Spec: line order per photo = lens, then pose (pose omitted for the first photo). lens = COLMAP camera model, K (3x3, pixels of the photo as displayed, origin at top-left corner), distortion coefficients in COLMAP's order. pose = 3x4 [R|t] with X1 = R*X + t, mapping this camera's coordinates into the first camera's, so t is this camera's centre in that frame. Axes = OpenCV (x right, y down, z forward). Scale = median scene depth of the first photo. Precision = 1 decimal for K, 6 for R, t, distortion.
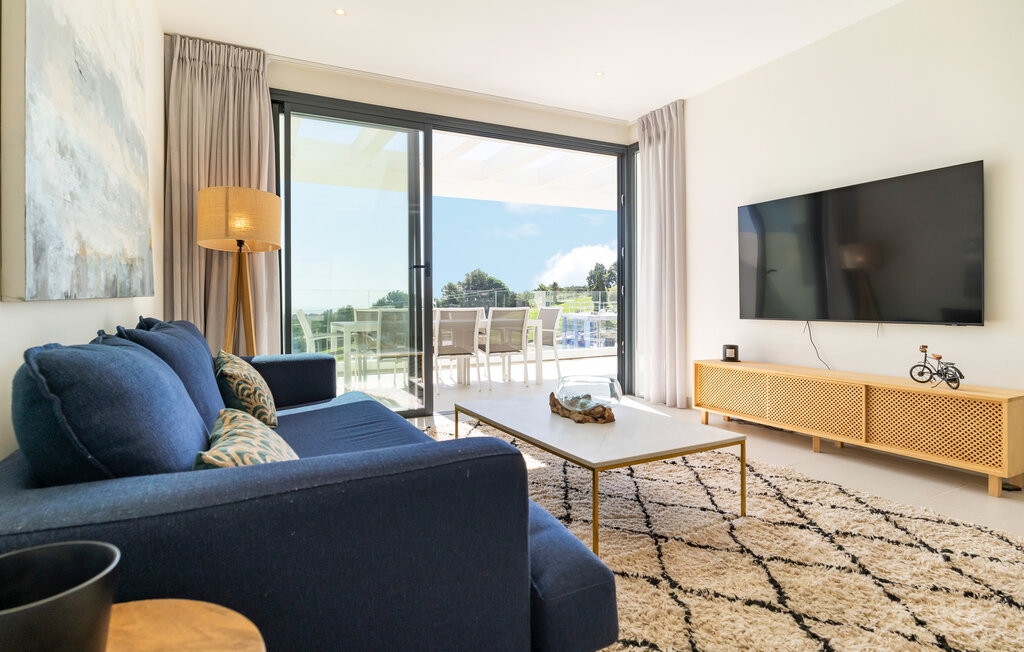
lens RADIAL K [[538.9, 0, 519.2], [0, 538.9, 301.3], [0, 0, 1]] dist [-0.003433, -0.000677]
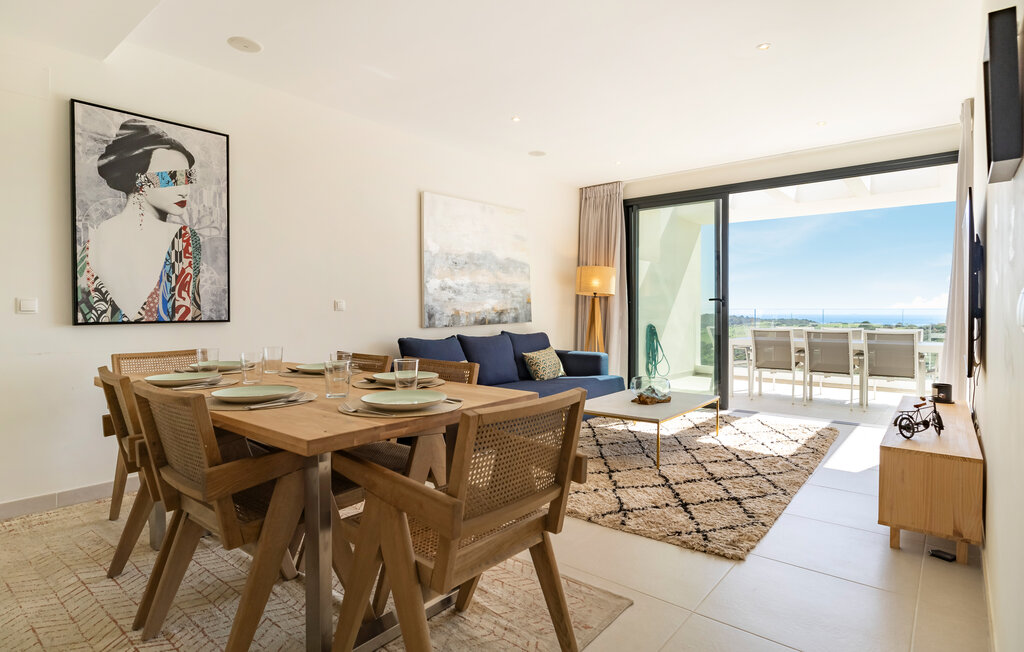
lens RADIAL K [[538.9, 0, 508.9], [0, 538.9, 321.9], [0, 0, 1]] dist [-0.003433, -0.000677]
pose [[0.374351, 0.017391, -0.927124, 1.014724], [0.001885, 0.999808, 0.019515, -0.038693], [0.927285, -0.009053, 0.374246, 0.003796]]
